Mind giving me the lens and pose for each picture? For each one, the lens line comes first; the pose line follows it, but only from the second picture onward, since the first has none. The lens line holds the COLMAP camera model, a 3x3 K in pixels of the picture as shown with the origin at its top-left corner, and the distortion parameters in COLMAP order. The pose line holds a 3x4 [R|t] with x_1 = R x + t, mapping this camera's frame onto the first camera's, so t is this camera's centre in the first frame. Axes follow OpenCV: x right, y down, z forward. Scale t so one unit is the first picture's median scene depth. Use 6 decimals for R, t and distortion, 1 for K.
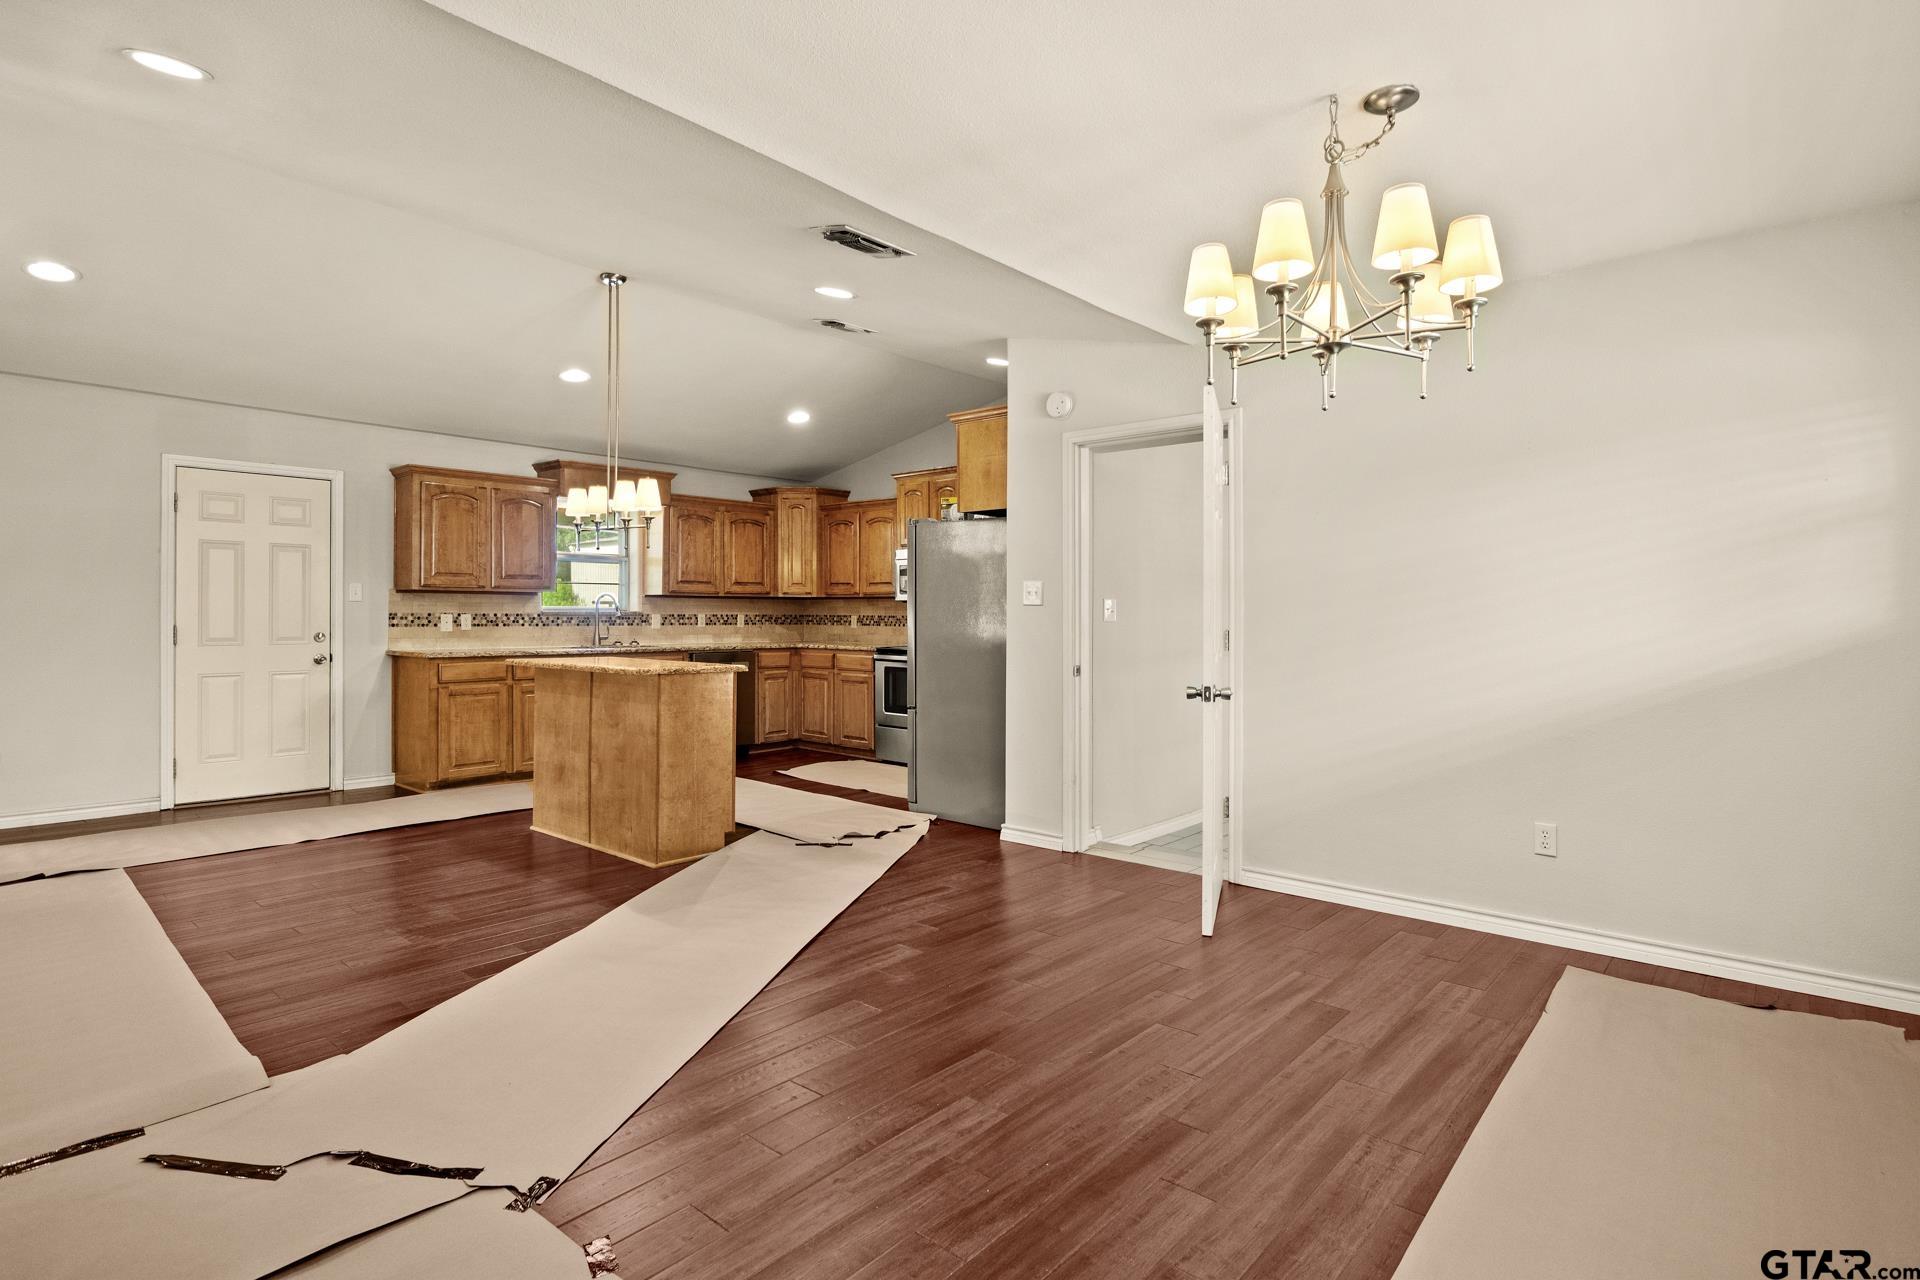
lens RADIAL K [[969.3, 0, 959.9], [0, 969.3, 627.4], [0, 0, 1]] dist [-0.008948, -0.000344]
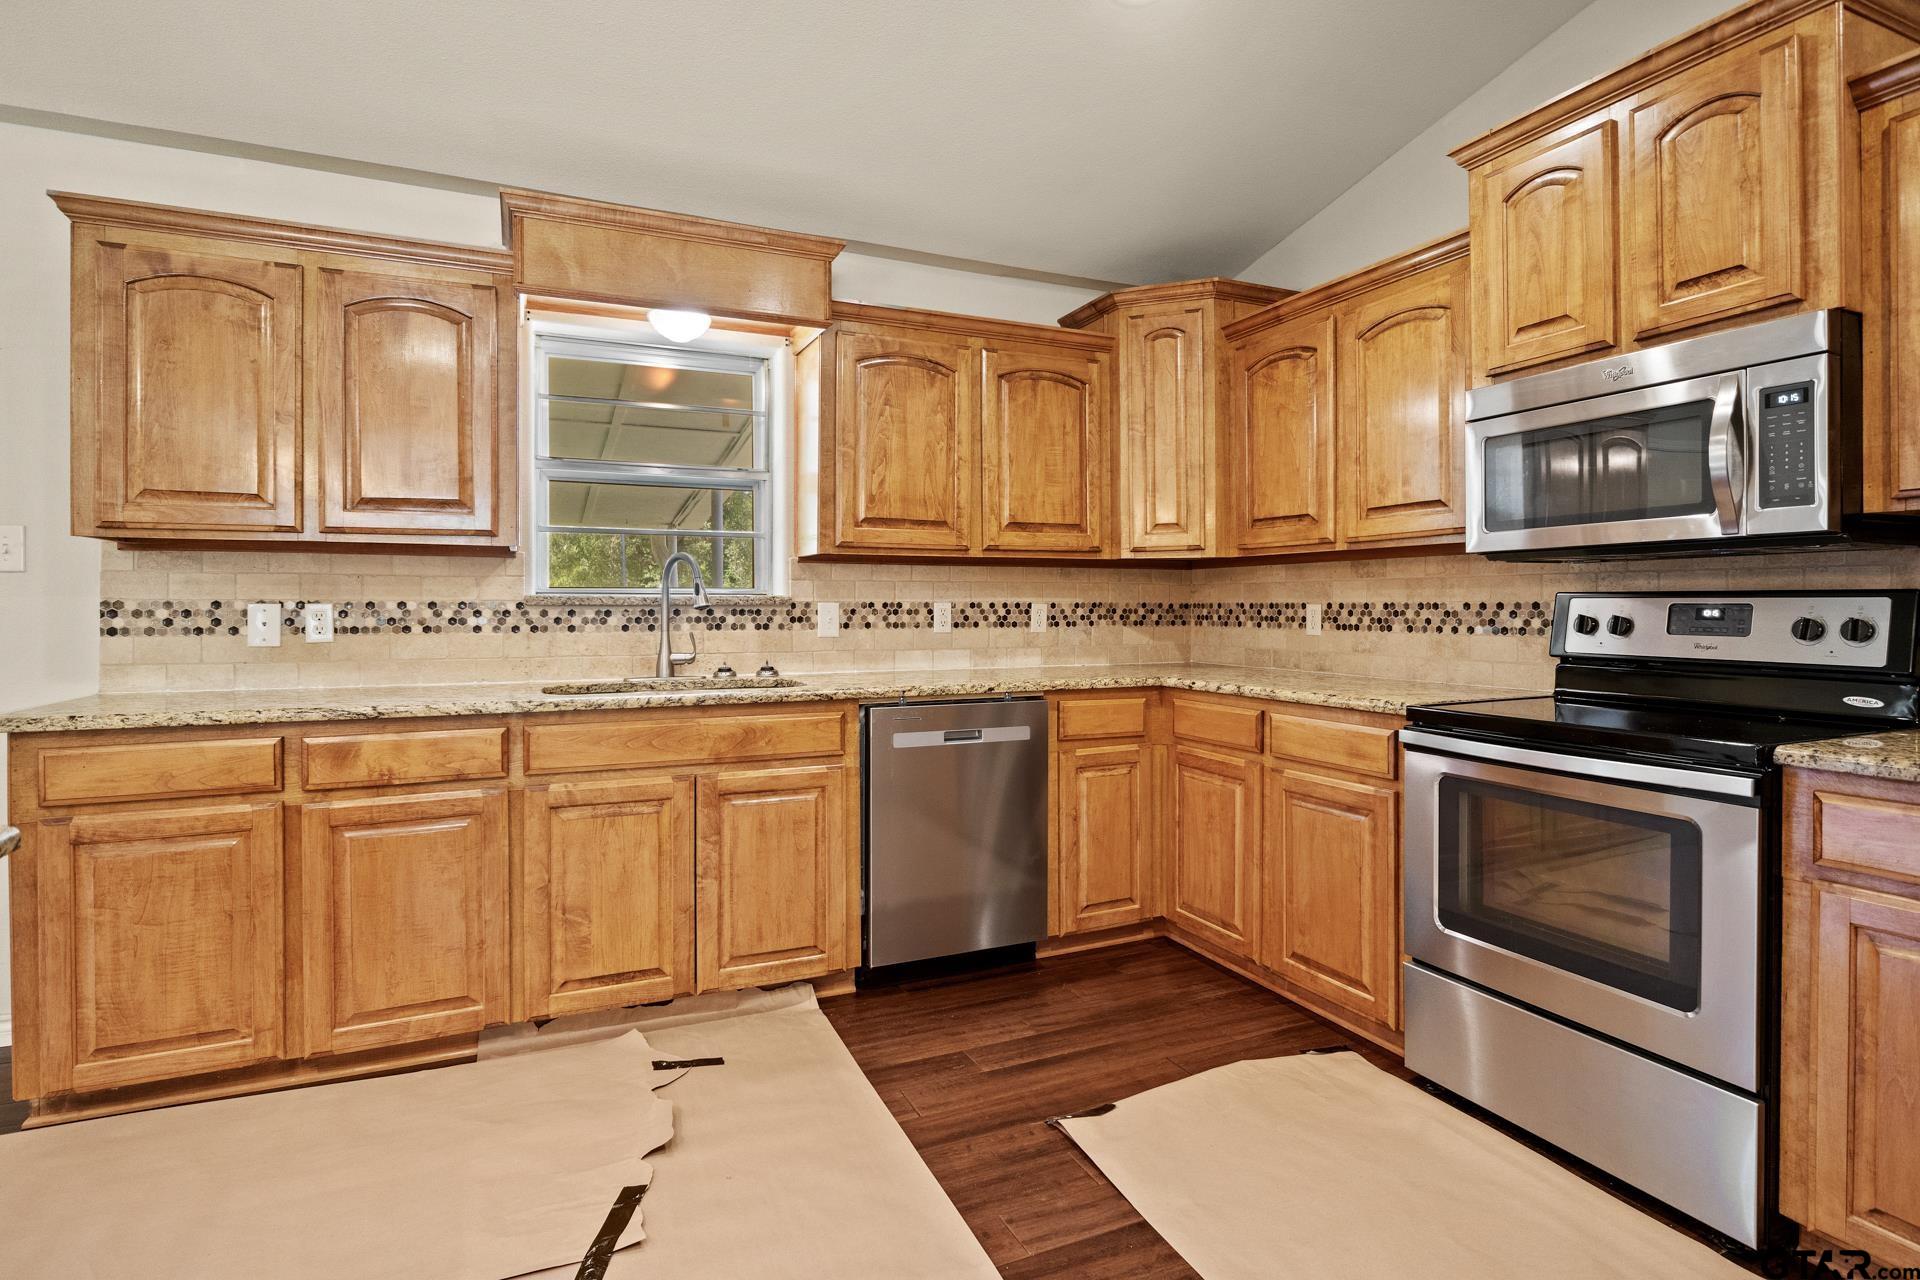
lens RADIAL K [[969.3, 0, 958.6], [0, 969.3, 614.3], [0, 0, 1]] dist [-0.008948, -0.000344]
pose [[0.909839, -0.002980, -0.414951, -0.082508], [-0.000035, 0.999974, -0.007260, -0.005246], [0.414962, 0.006620, 0.909815, 0.620436]]
